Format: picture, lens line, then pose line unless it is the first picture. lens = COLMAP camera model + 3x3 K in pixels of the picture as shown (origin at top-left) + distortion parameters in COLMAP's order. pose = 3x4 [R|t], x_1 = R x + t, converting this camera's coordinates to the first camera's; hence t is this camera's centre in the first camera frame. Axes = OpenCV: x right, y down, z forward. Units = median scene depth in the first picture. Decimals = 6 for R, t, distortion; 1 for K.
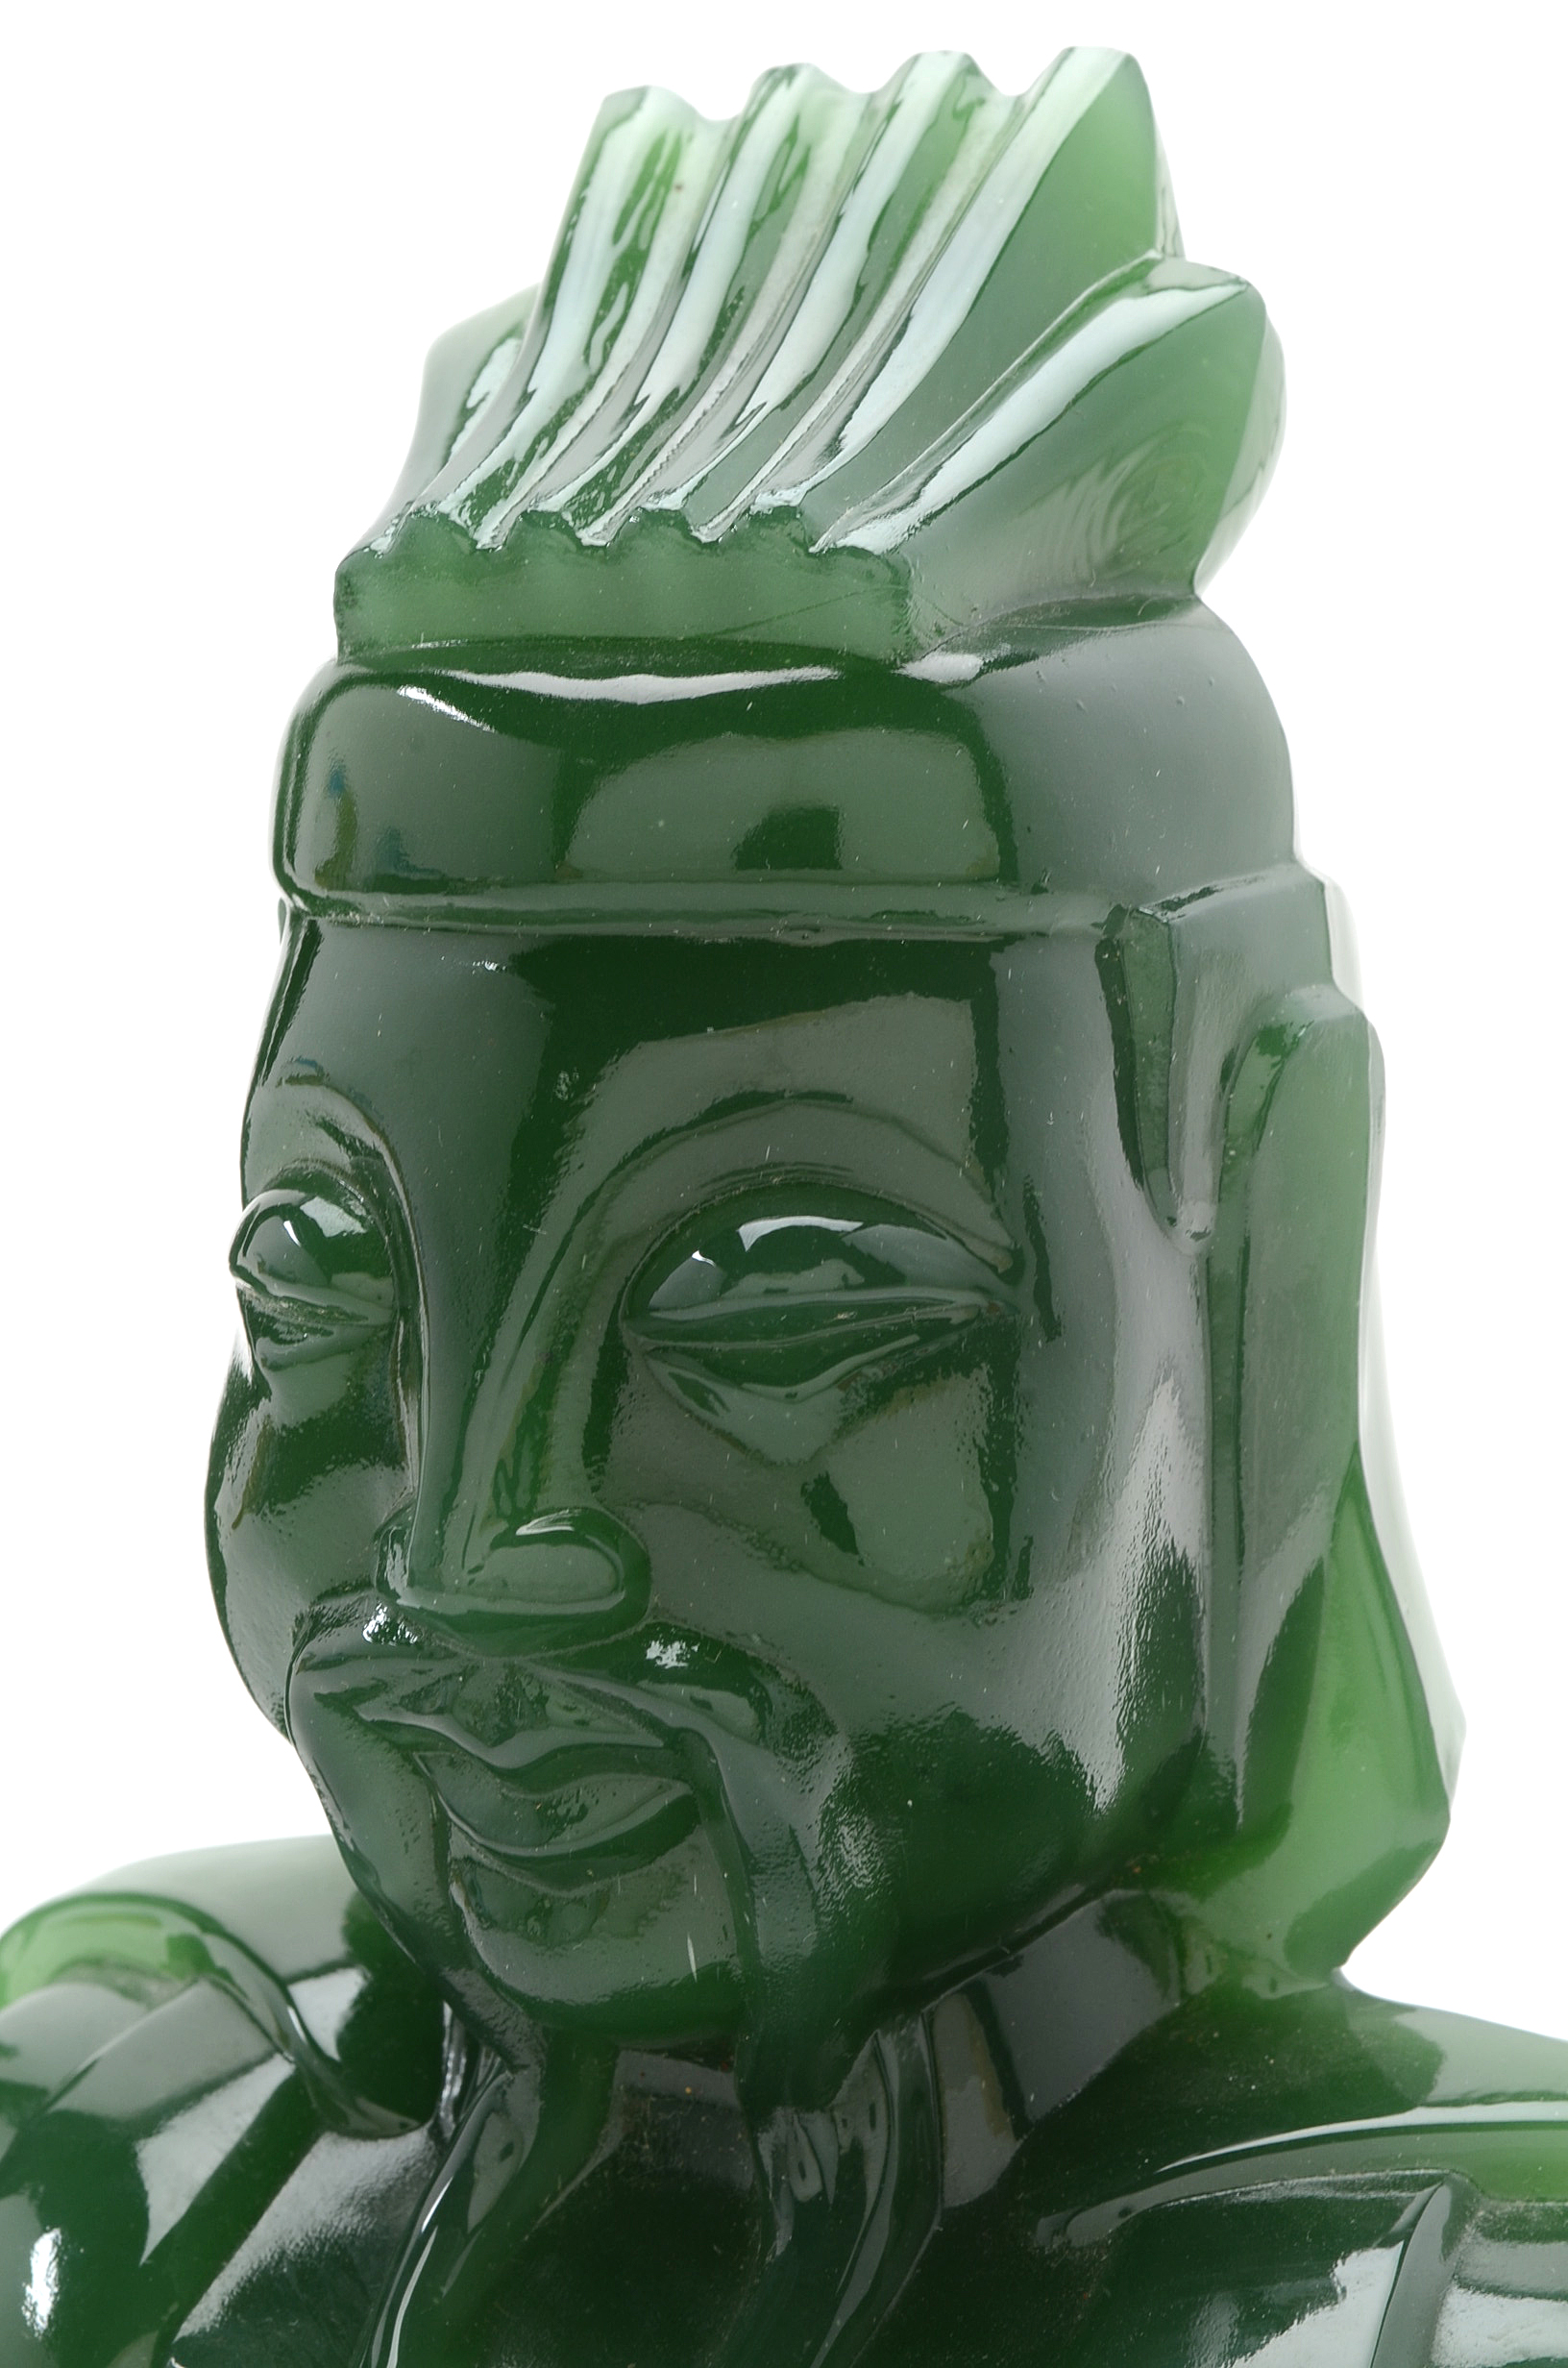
lens RADIAL K [[5066.0, 0, 781.6], [0, 5066.0, 1314.4], [0, 0, 1]] dist [0.072850, -0.310542]
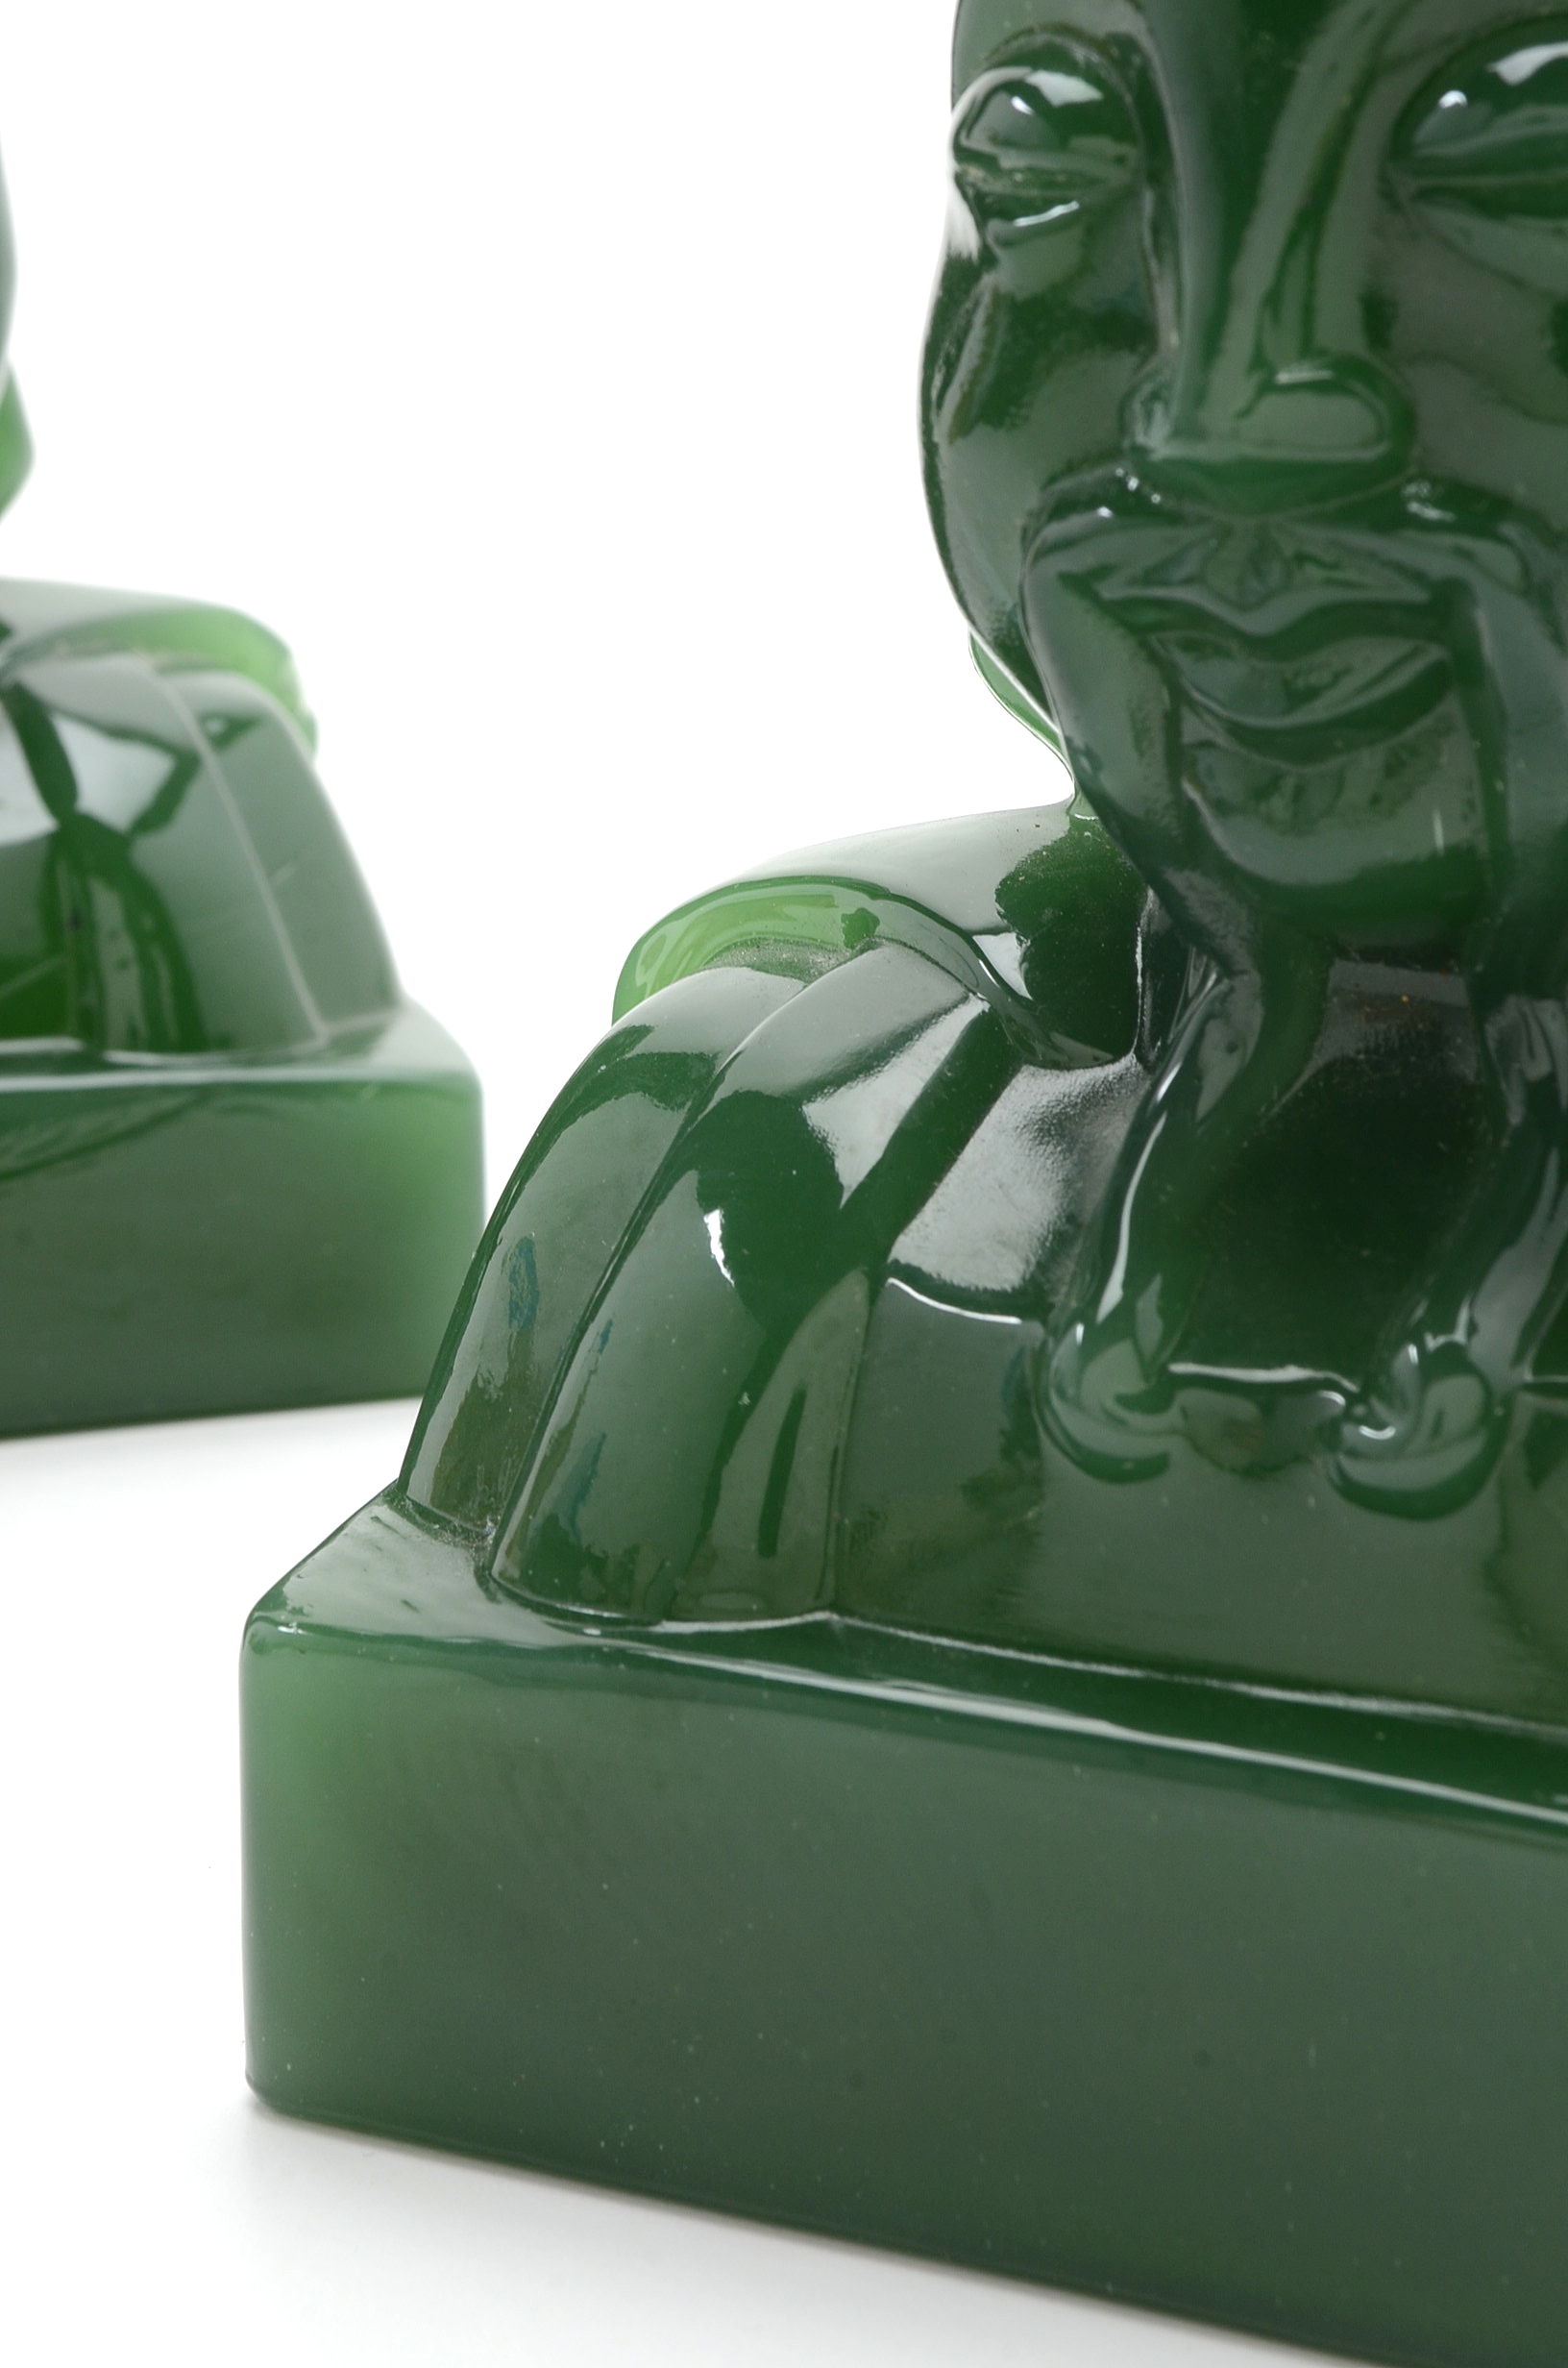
lens RADIAL K [[5066.0, 0, 781.6], [0, 5066.0, 1314.4], [0, 0, 1]] dist [0.072850, -0.310542]
pose [[0.998416, -0.008326, -0.055646, -0.089603], [0.014798, 0.993031, 0.116922, 0.099879], [0.054284, -0.117560, 0.991581, -0.007371]]
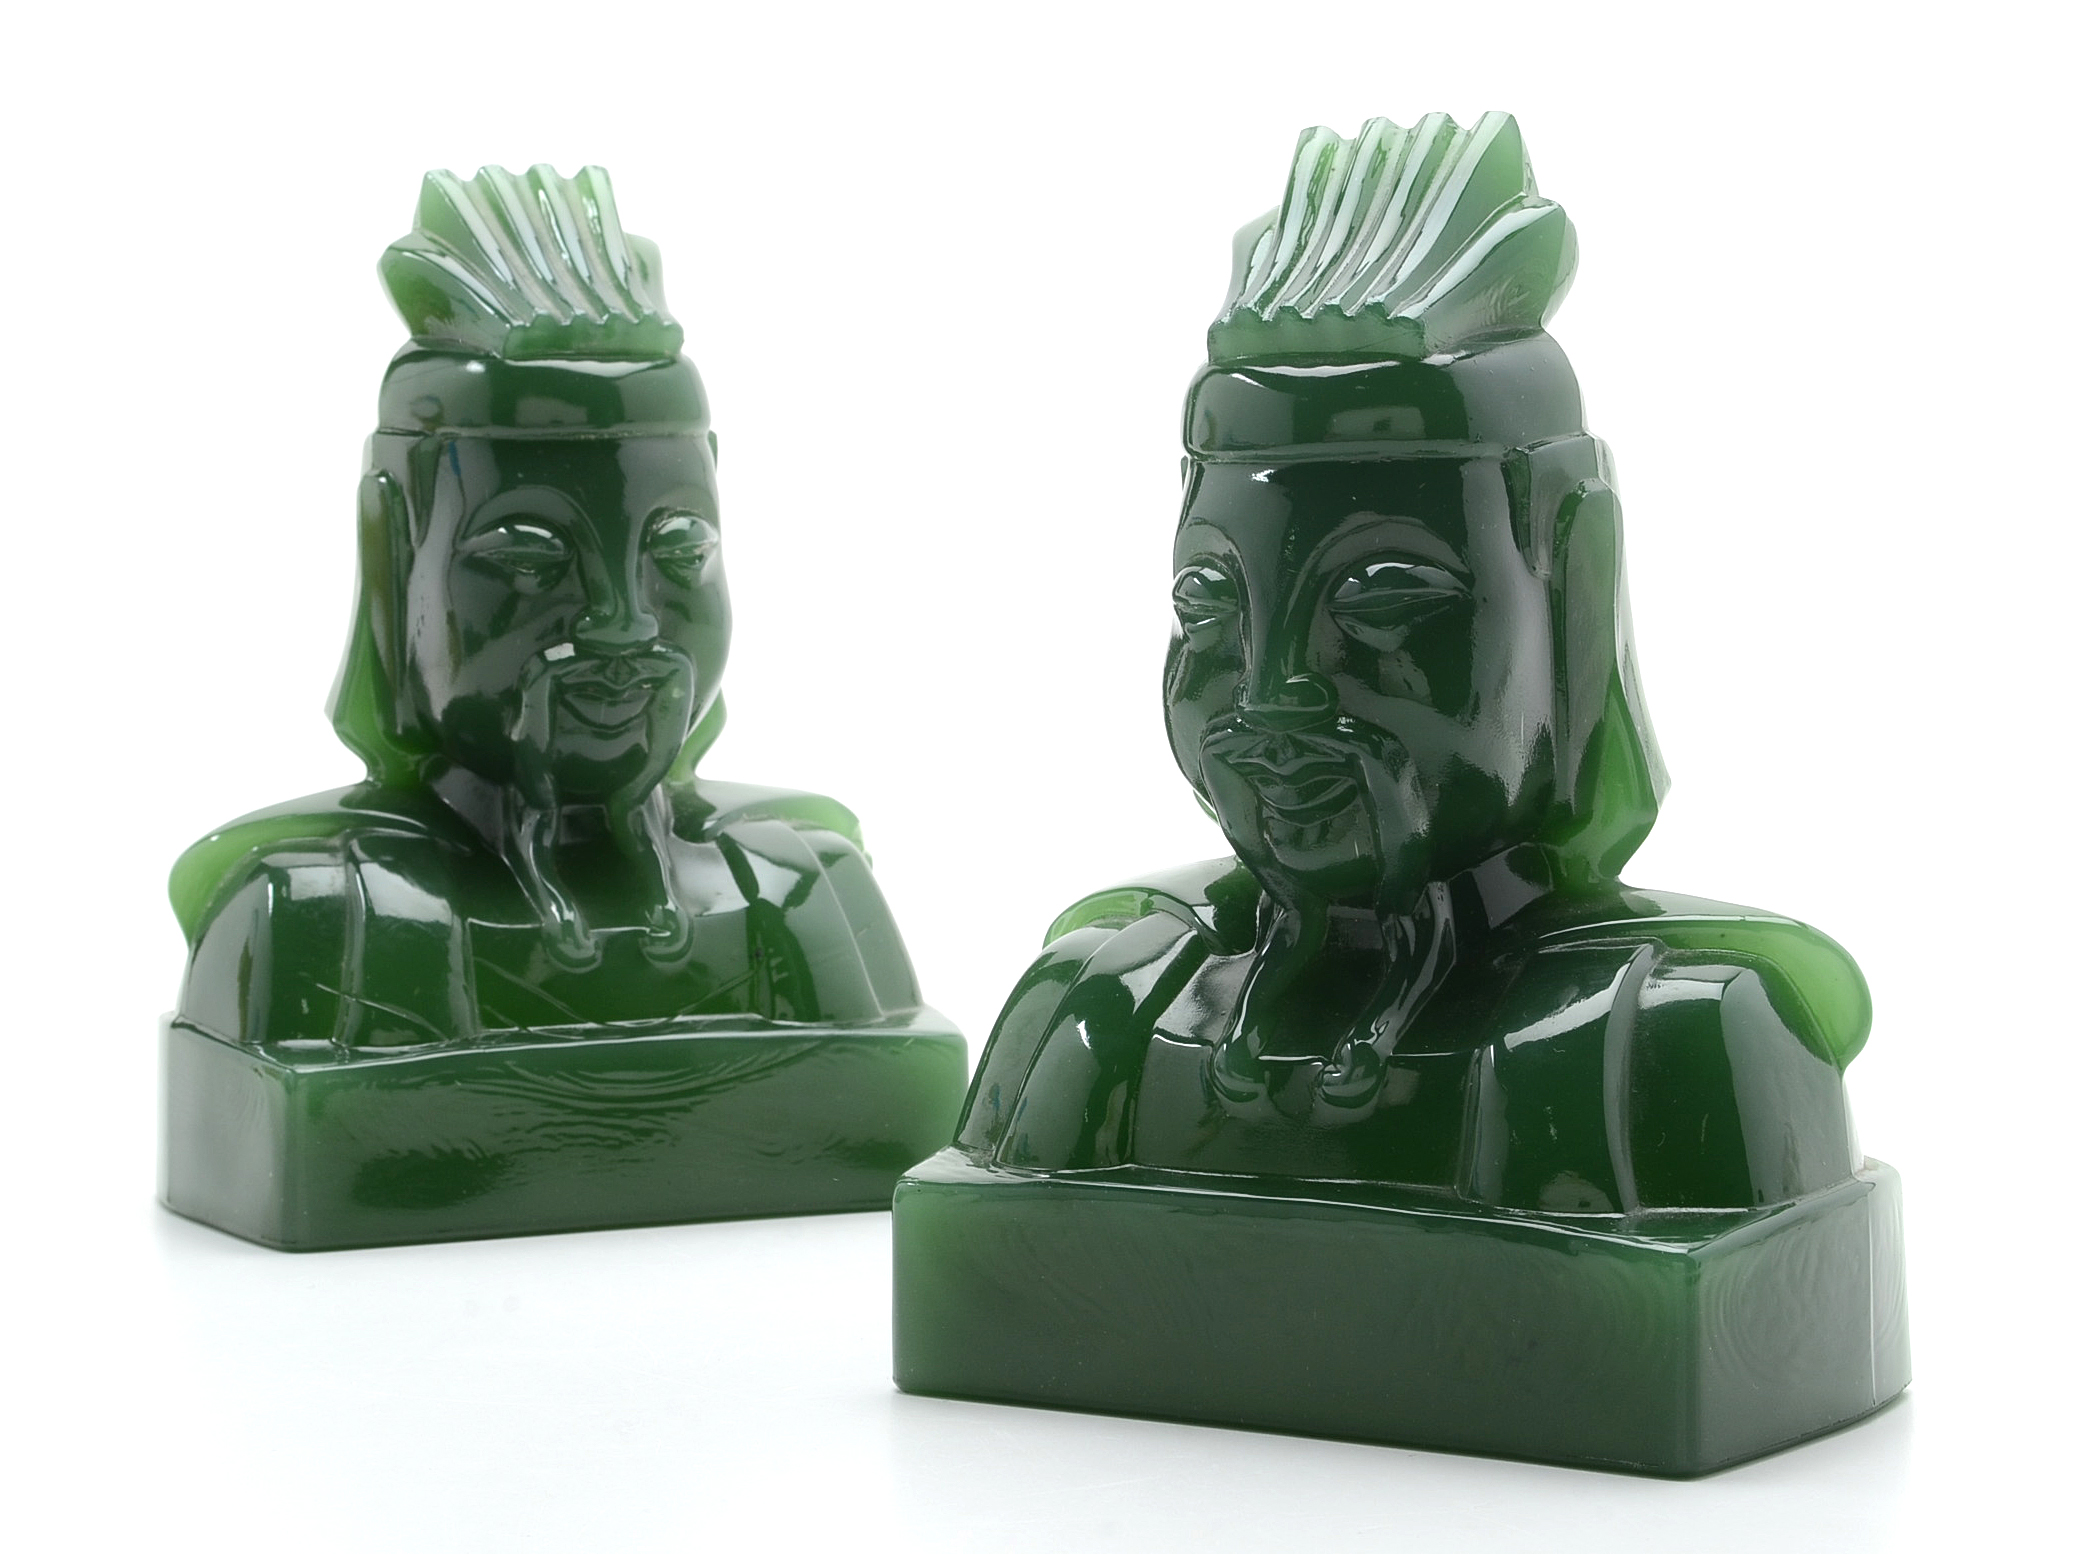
lens RADIAL K [[4577.1, 0, 1045.5], [0, 4577.1, 777.0], [0, 0, 1]] dist [-0.114056, -0.161104]
pose [[0.996462, -0.024913, -0.080270, 0.012730], [0.022014, 0.999080, -0.036808, 0.169096], [0.081113, 0.034911, 0.996093, -1.350498]]
